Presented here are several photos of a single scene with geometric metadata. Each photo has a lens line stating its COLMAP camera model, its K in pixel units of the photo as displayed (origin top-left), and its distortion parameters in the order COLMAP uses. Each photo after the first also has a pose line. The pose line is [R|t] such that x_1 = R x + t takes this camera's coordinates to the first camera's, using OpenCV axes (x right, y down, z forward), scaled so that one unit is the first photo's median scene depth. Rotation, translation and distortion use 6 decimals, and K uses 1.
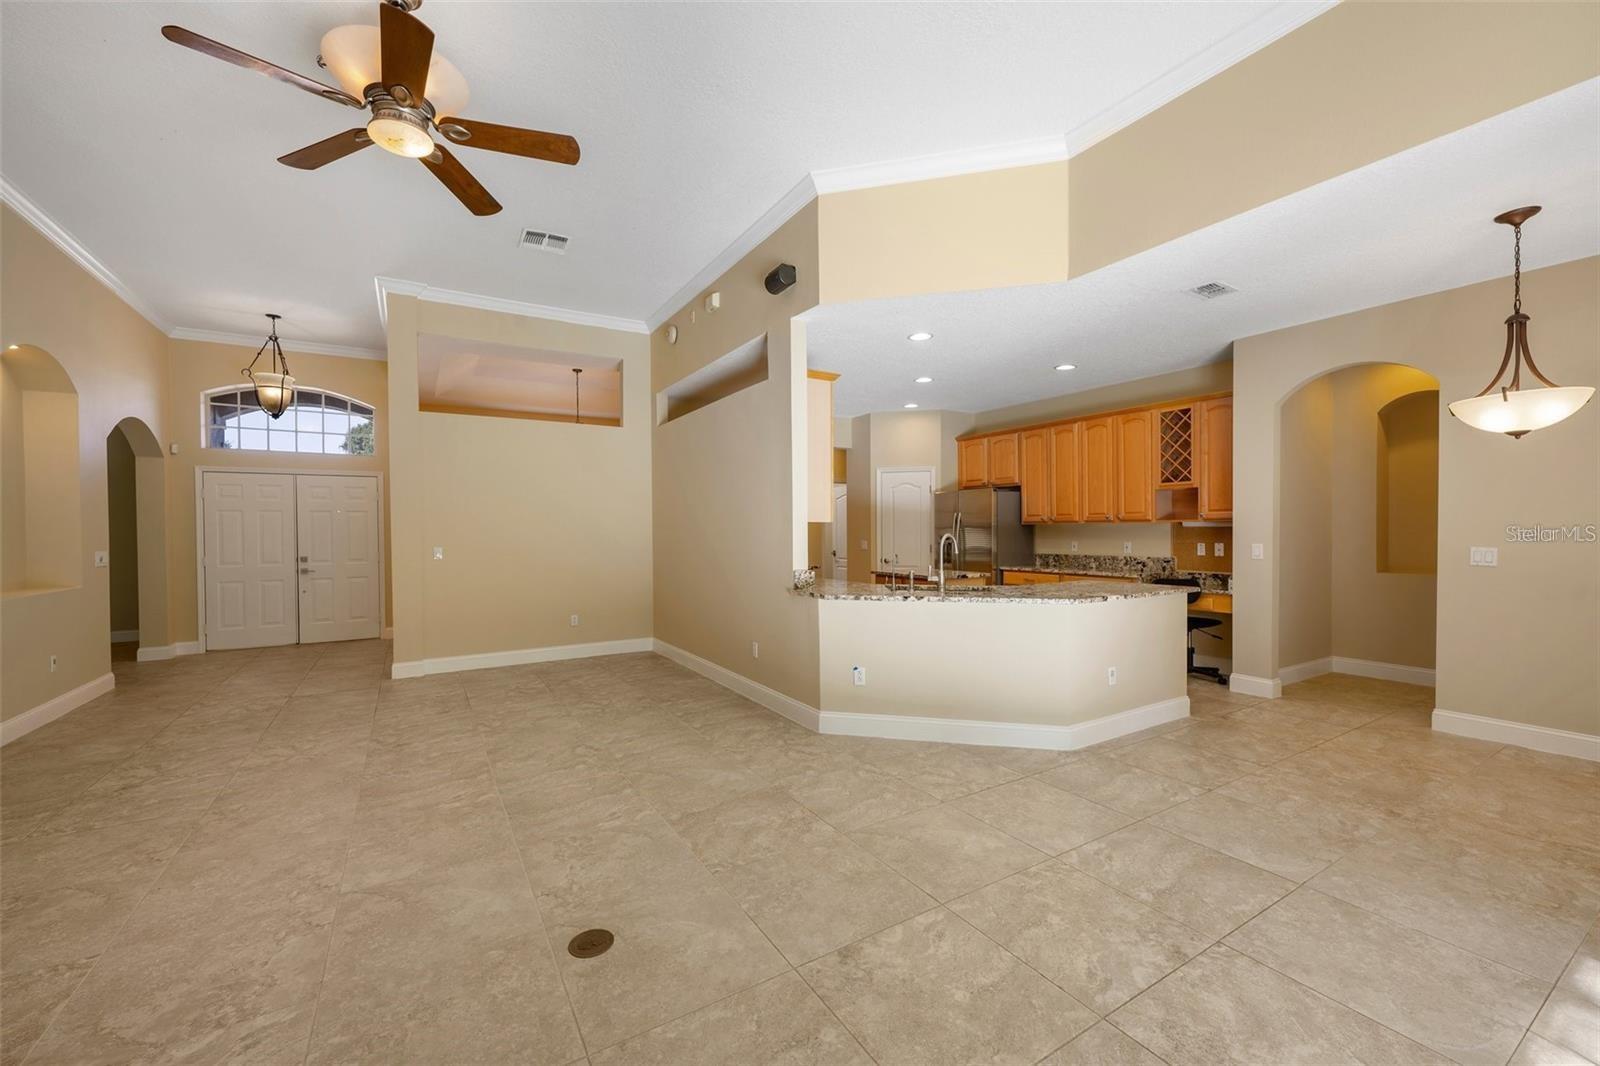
lens RADIAL K [[639.7, 0, 796.4], [0, 639.7, 534.6], [0, 0, 1]] dist [-0.001942, 0.000375]
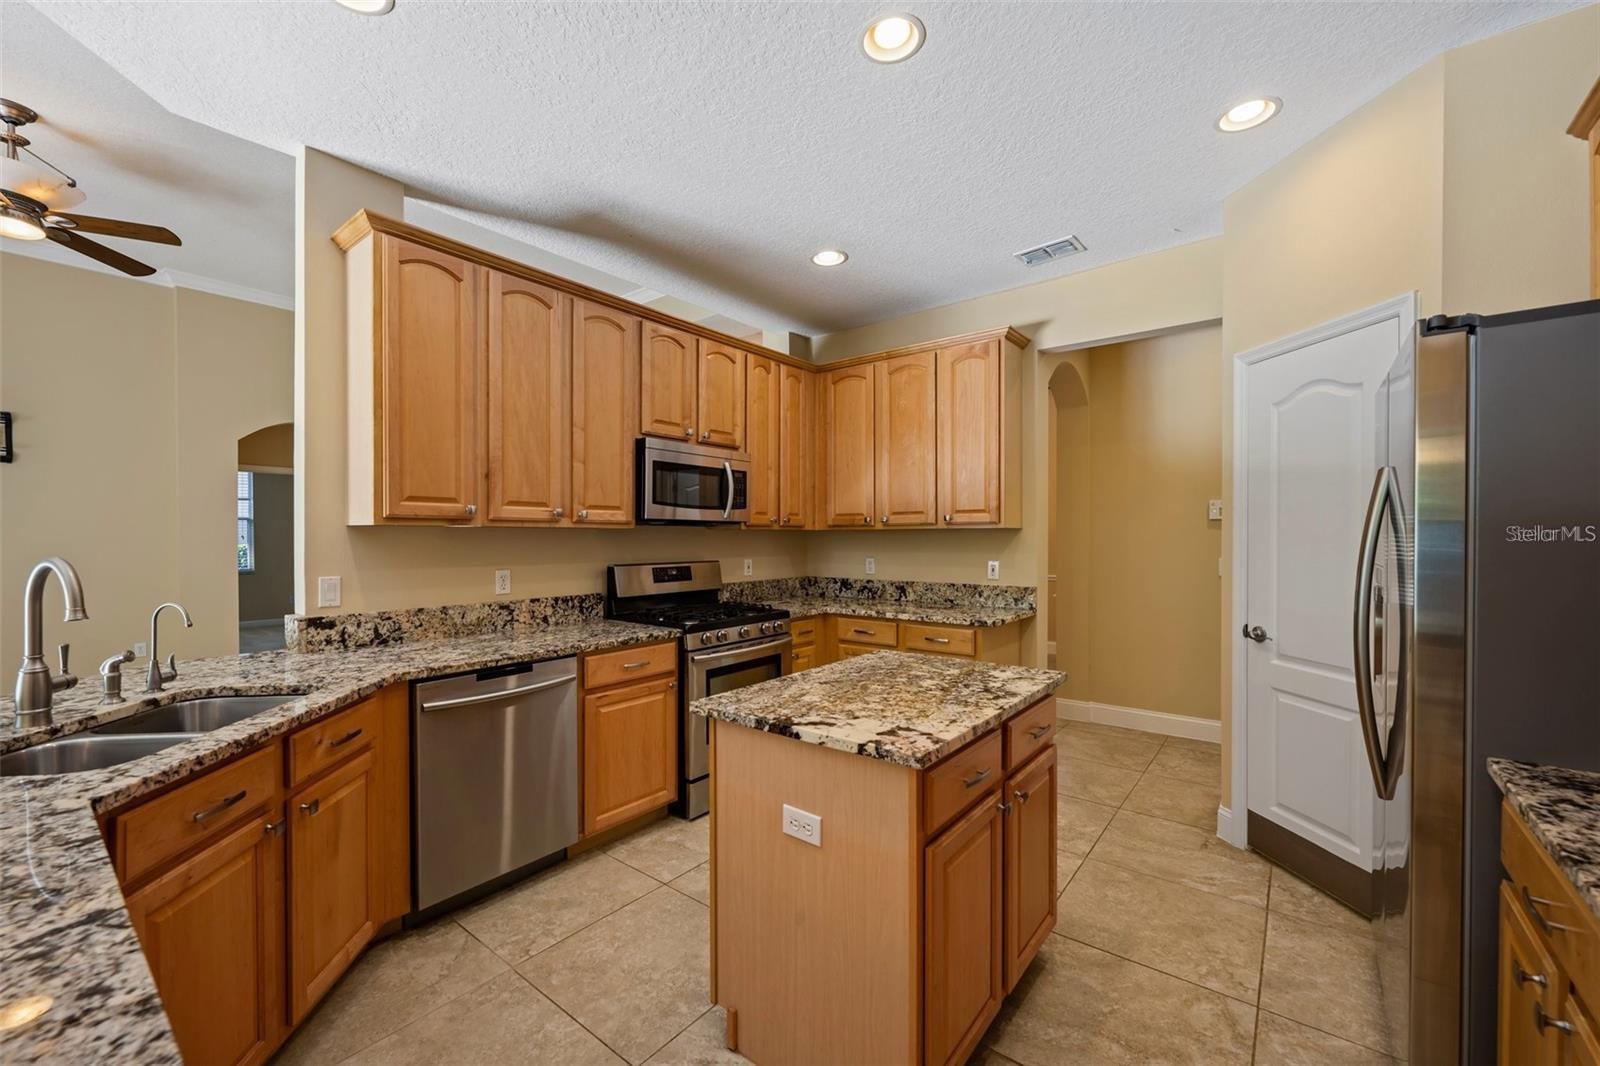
lens RADIAL K [[639.7, 0, 799.6], [0, 639.7, 542.7], [0, 0, 1]] dist [-0.001942, 0.000375]
pose [[0.340886, 0.015307, -0.939980, 0.600795], [-0.005149, 0.999883, 0.014415, -0.014737], [0.940090, -0.000074, 0.340925, 1.101689]]
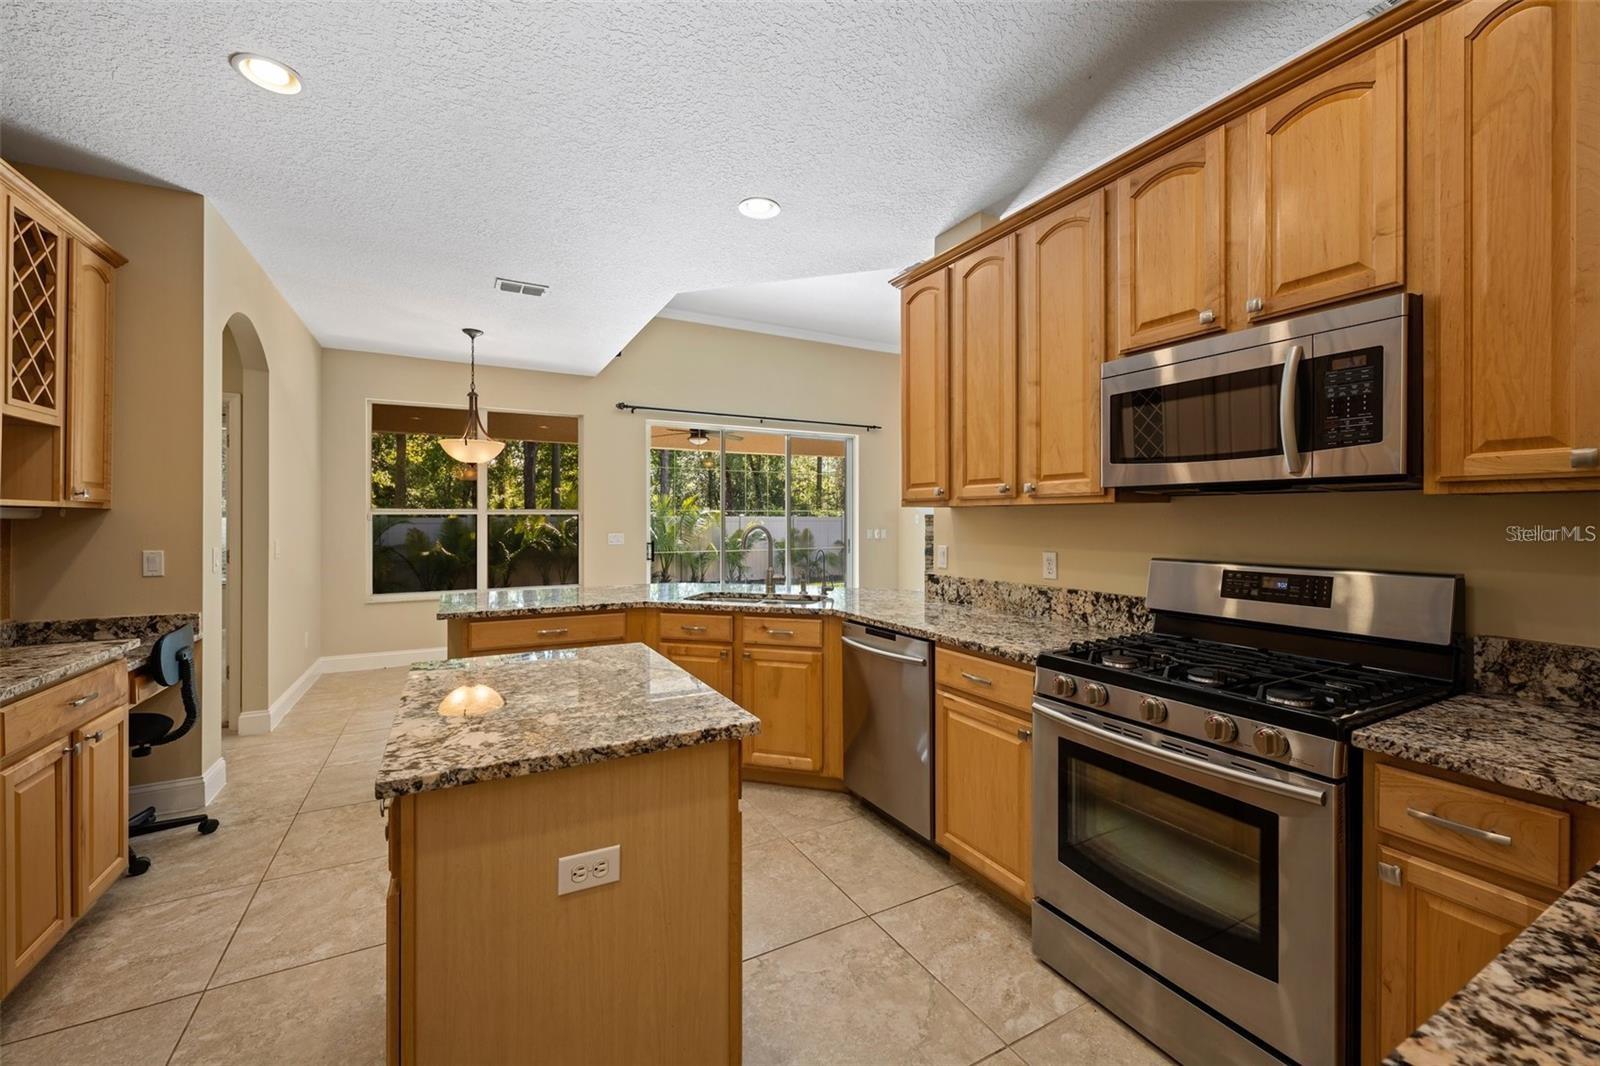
lens RADIAL K [[639.7, 0, 797.8], [0, 639.7, 520.2], [0, 0, 1]] dist [-0.001942, 0.000375]
pose [[-0.998353, 0.007078, 0.056930, 0.125292], [0.007462, 0.999951, 0.006541, -0.011590], [-0.056881, 0.006955, -0.998357, 1.601681]]
